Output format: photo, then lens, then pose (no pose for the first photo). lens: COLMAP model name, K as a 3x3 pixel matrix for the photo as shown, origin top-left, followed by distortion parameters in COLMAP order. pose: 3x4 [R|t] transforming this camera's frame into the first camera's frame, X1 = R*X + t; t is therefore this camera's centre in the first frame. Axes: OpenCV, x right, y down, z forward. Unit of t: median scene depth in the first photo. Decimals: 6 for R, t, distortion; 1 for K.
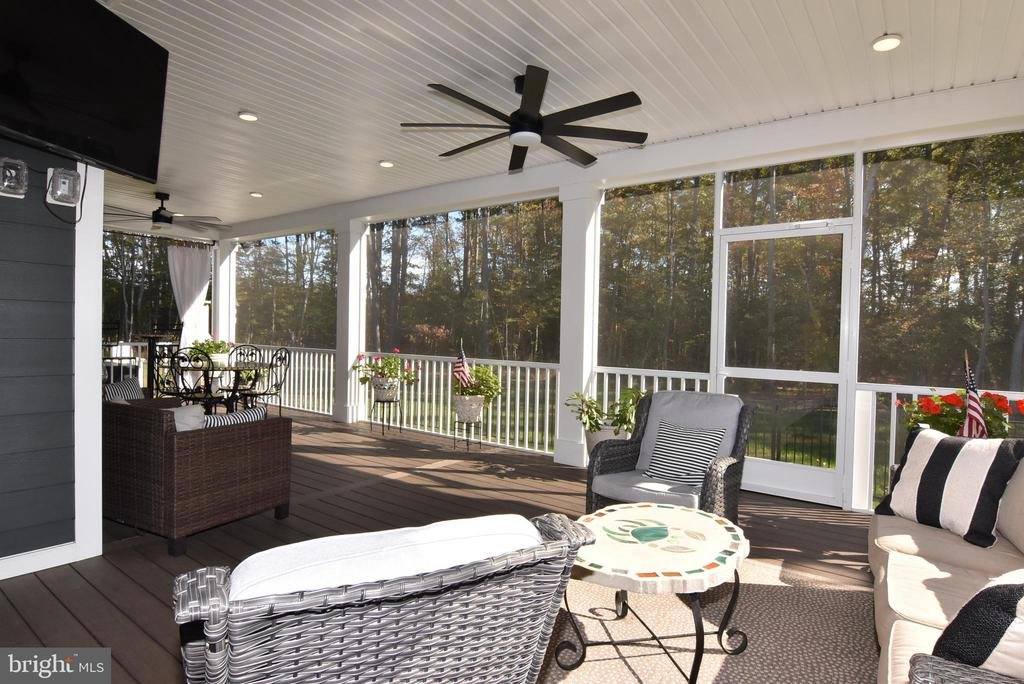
lens RADIAL K [[546.9, 0, 512.0], [0, 546.9, 342.0], [0, 0, 1]] dist [0.009830, -0.021825]
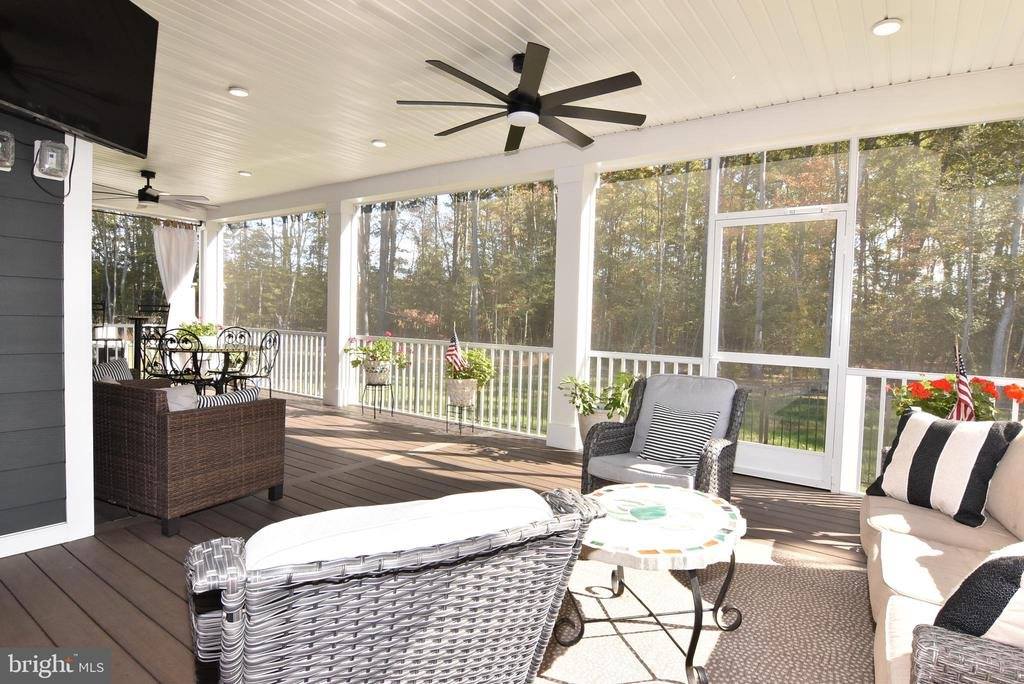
lens RADIAL K [[546.9, 0, 512.0], [0, 546.9, 342.0], [0, 0, 1]] dist [0.009830, -0.021825]
pose [[0.999749, 0.007539, 0.021087, -0.012175], [-0.008069, 0.999652, 0.025130, 0.006271], [-0.020890, -0.025294, 0.999462, 0.002144]]
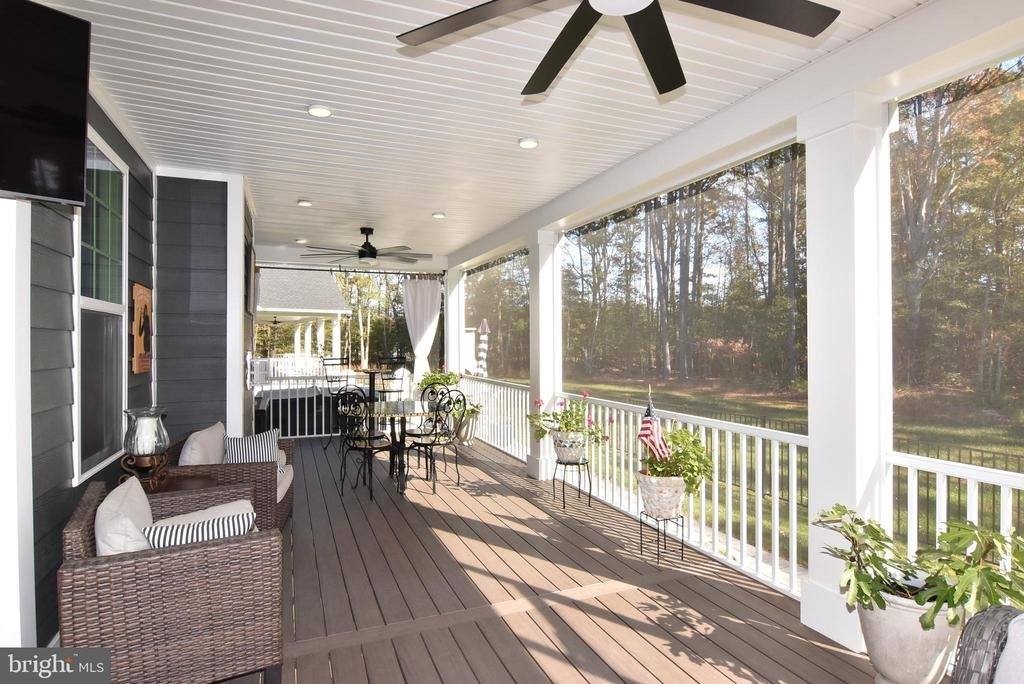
lens RADIAL K [[546.9, 0, 512.0], [0, 546.9, 342.0], [0, 0, 1]] dist [0.009830, -0.021825]
pose [[0.856960, -0.025855, -0.514735, 0.153356], [0.013006, 0.999508, -0.028551, -0.060372], [0.515220, 0.017773, 0.856874, 0.506711]]
